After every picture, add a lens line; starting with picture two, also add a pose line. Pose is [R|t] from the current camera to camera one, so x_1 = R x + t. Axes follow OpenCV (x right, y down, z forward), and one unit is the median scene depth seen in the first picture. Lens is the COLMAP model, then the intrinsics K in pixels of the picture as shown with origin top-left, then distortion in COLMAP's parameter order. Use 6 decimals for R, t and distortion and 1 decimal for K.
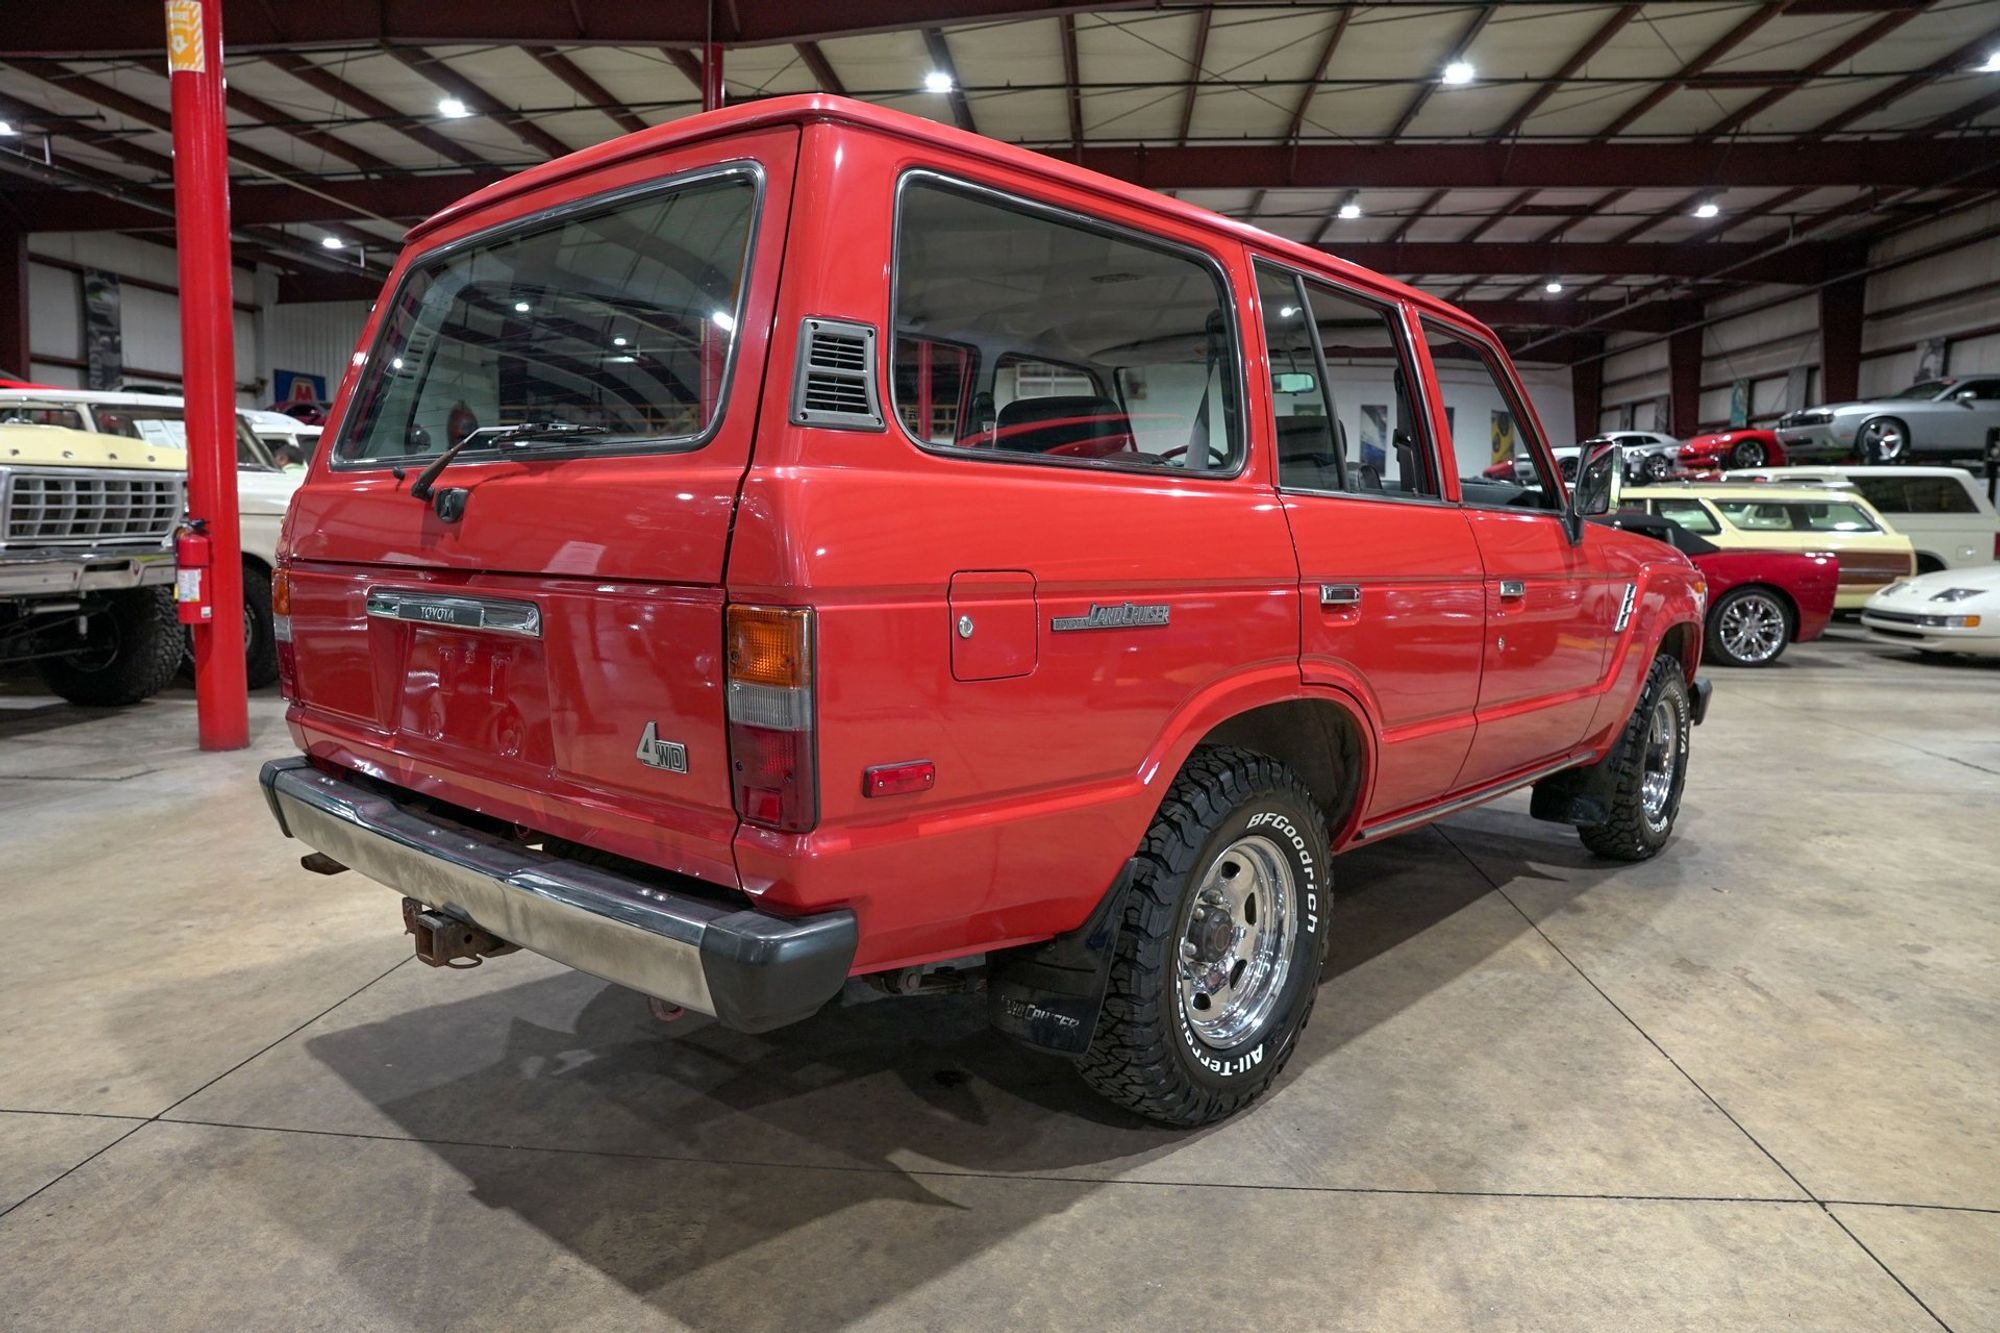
lens RADIAL K [[1369.7, 0, 1006.4], [0, 1369.7, 668.6], [0, 0, 1]] dist [-0.142619, 0.112444]
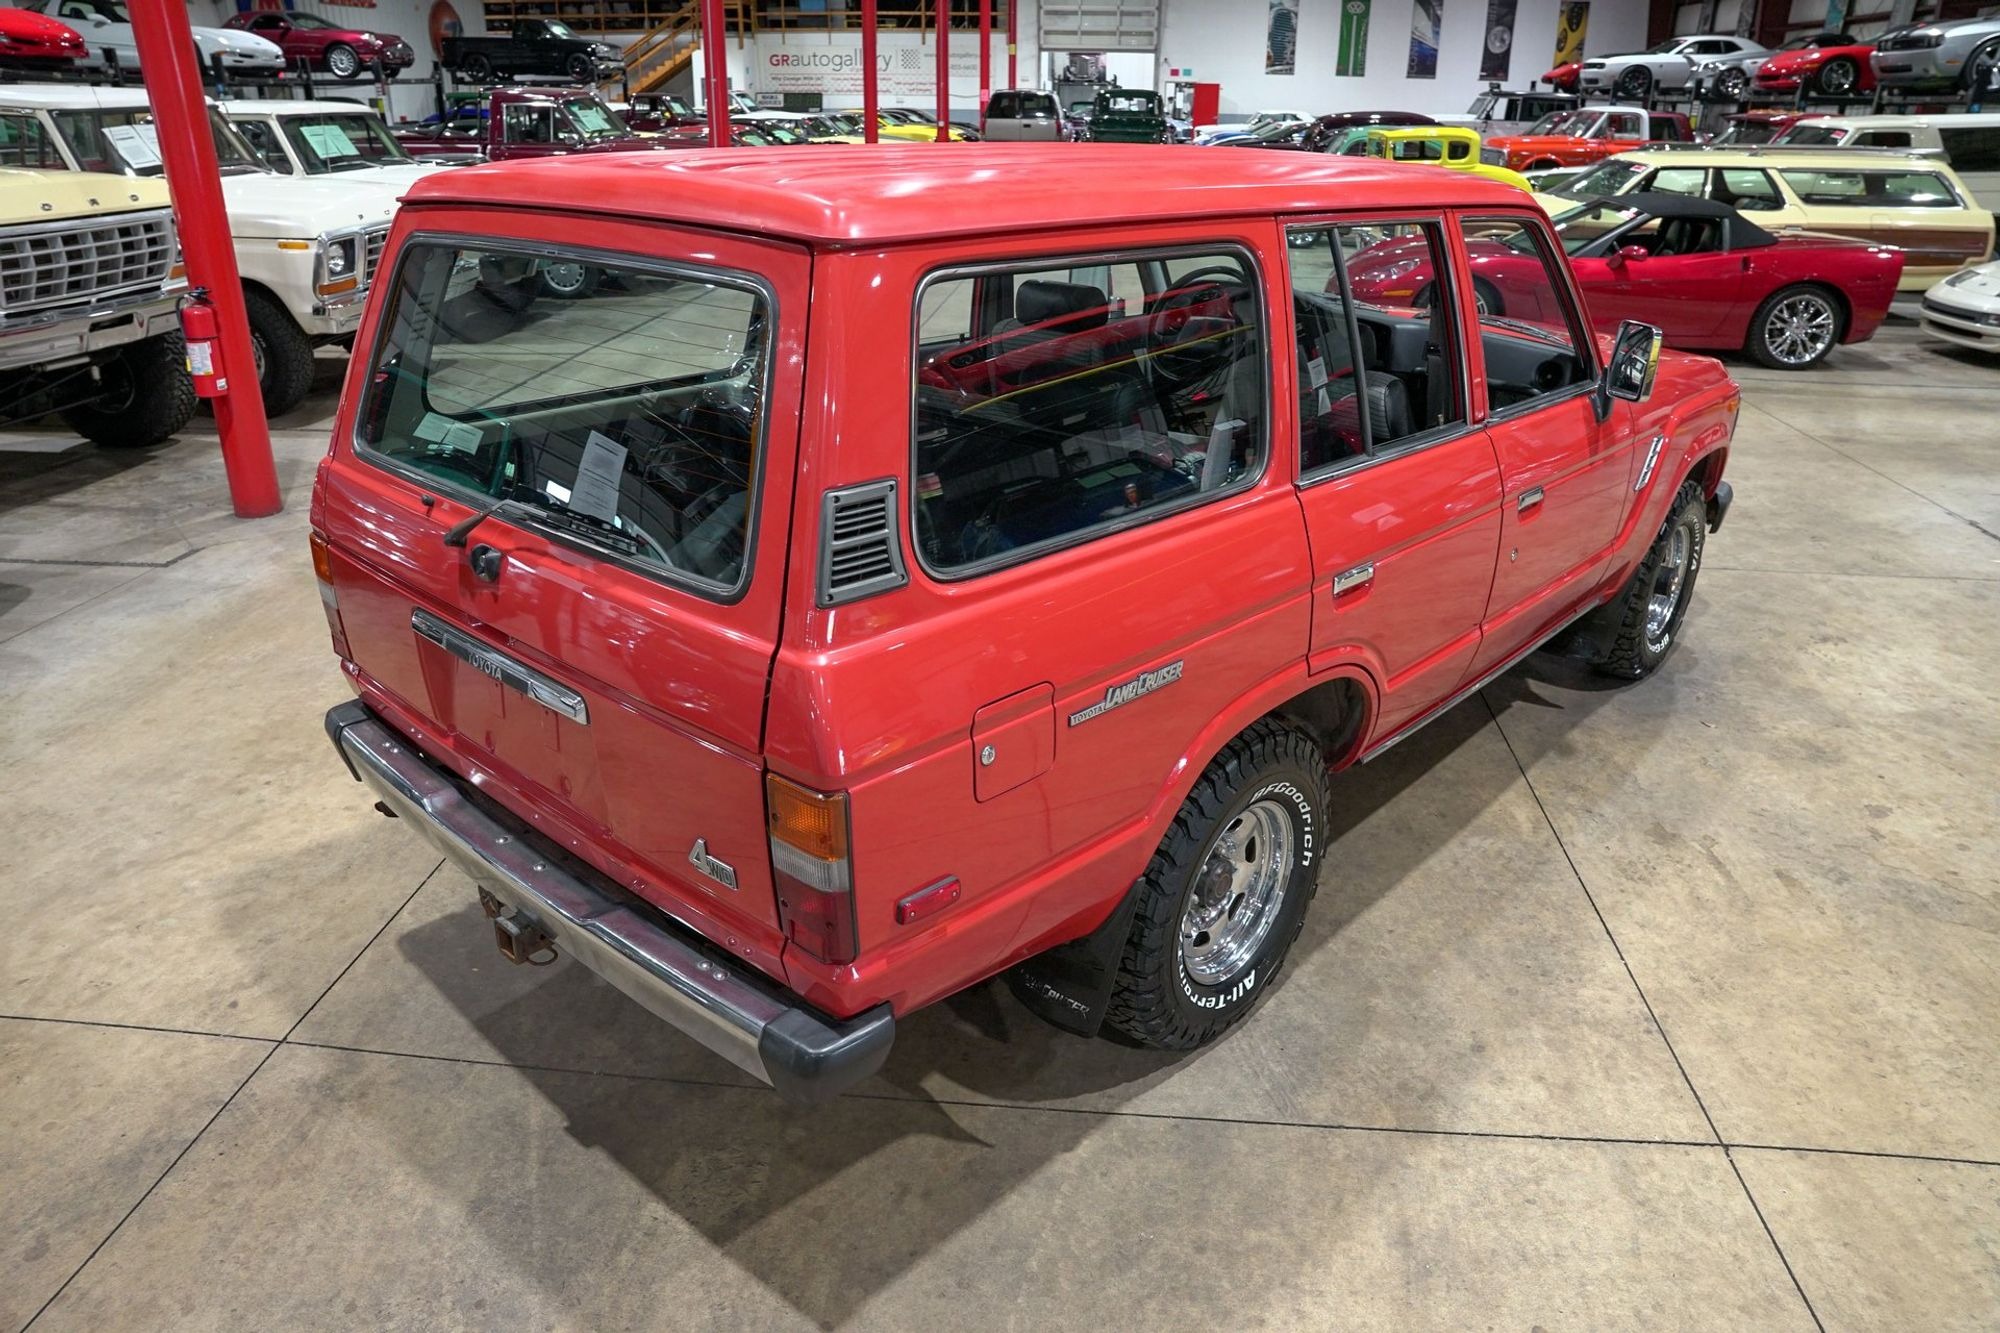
lens RADIAL K [[1369.7, 0, 1006.4], [0, 1369.7, 668.6], [0, 0, 1]] dist [-0.142619, 0.112444]
pose [[0.999870, 0.004346, -0.015549, 0.000724], [0.000336, 0.957272, 0.289190, -0.291213], [0.016141, -0.289157, 0.957146, -0.002814]]
